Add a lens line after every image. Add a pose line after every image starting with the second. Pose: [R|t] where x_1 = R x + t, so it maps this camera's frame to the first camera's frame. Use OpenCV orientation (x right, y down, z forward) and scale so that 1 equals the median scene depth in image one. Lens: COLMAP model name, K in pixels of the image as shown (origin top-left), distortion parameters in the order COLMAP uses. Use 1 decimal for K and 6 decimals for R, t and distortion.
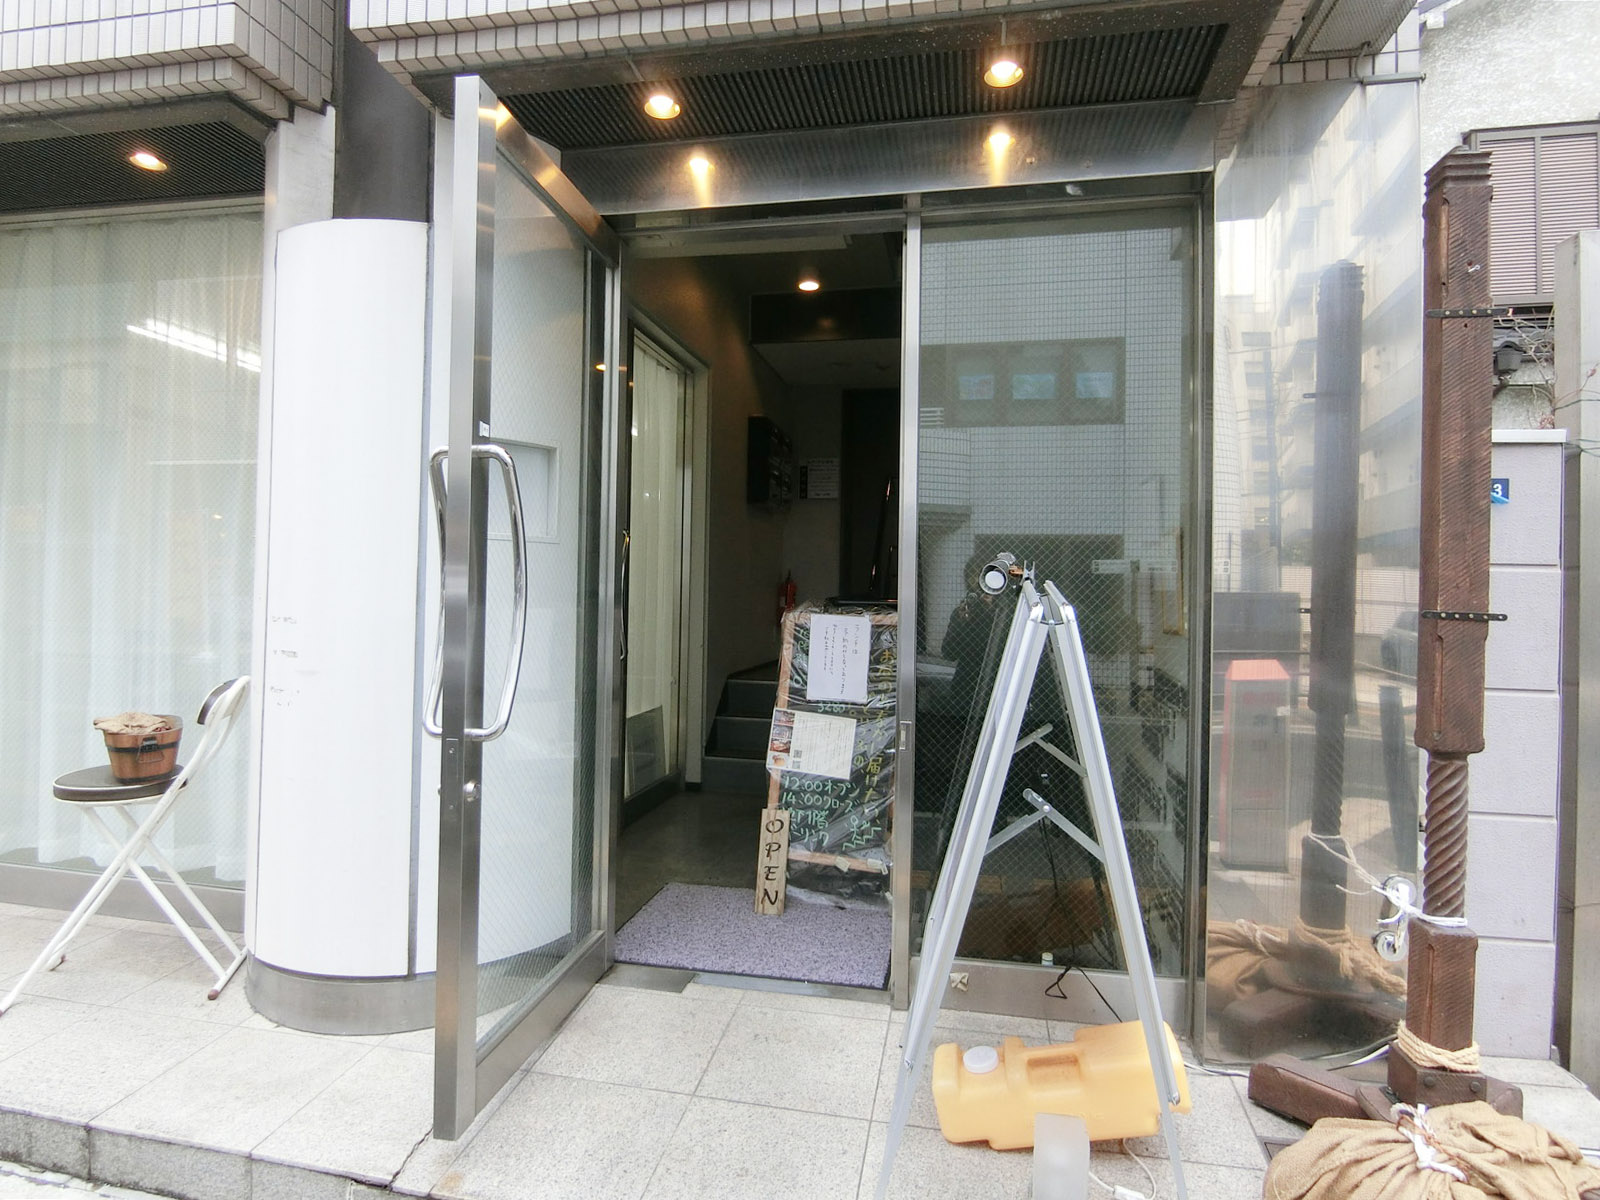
lens RADIAL K [[908.1, 0, 800.0], [0, 908.1, 600.0], [0, 0, 1]] dist [-0.002375, -0.000322]
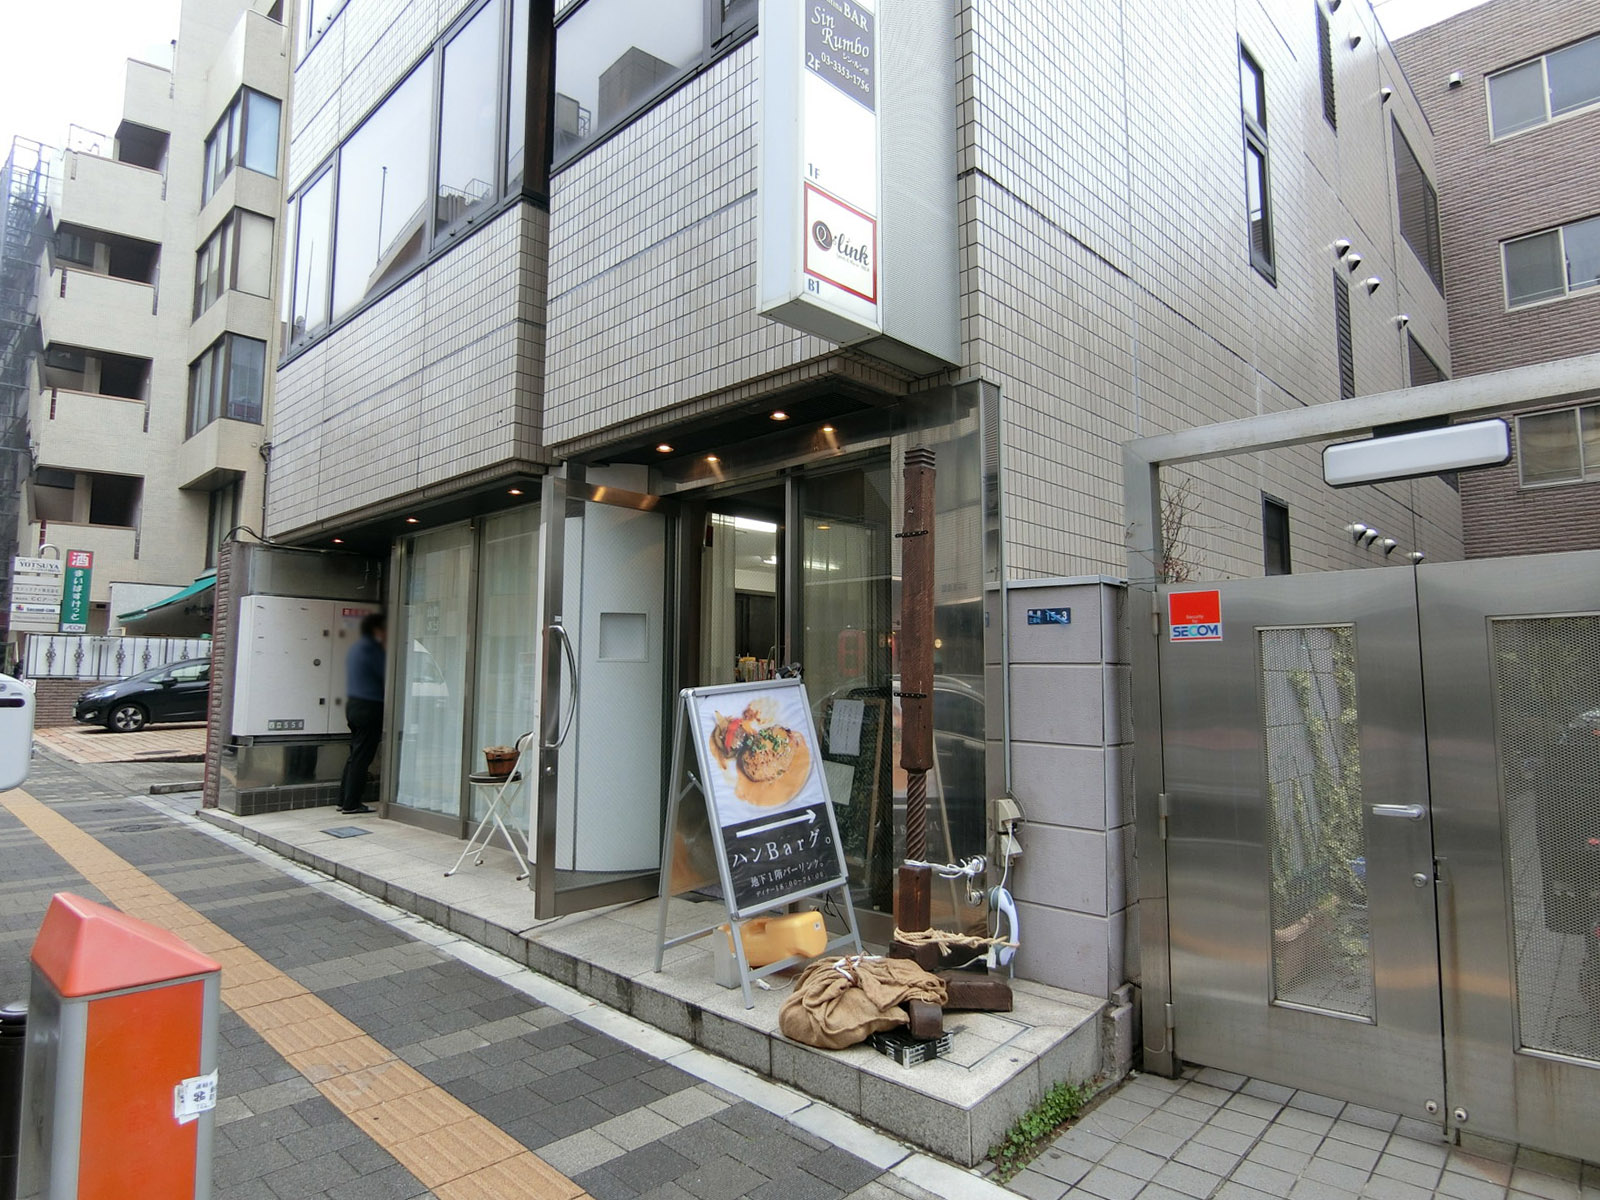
lens RADIAL K [[946.9, 0, 800.0], [0, 946.9, 600.0], [0, 0, 1]] dist [-0.003199, -0.000470]
pose [[0.845638, -0.062233, -0.530117, 1.152853], [0.008050, 0.994554, -0.103913, 0.021483], [0.533697, 0.083605, 0.841533, -0.580654]]
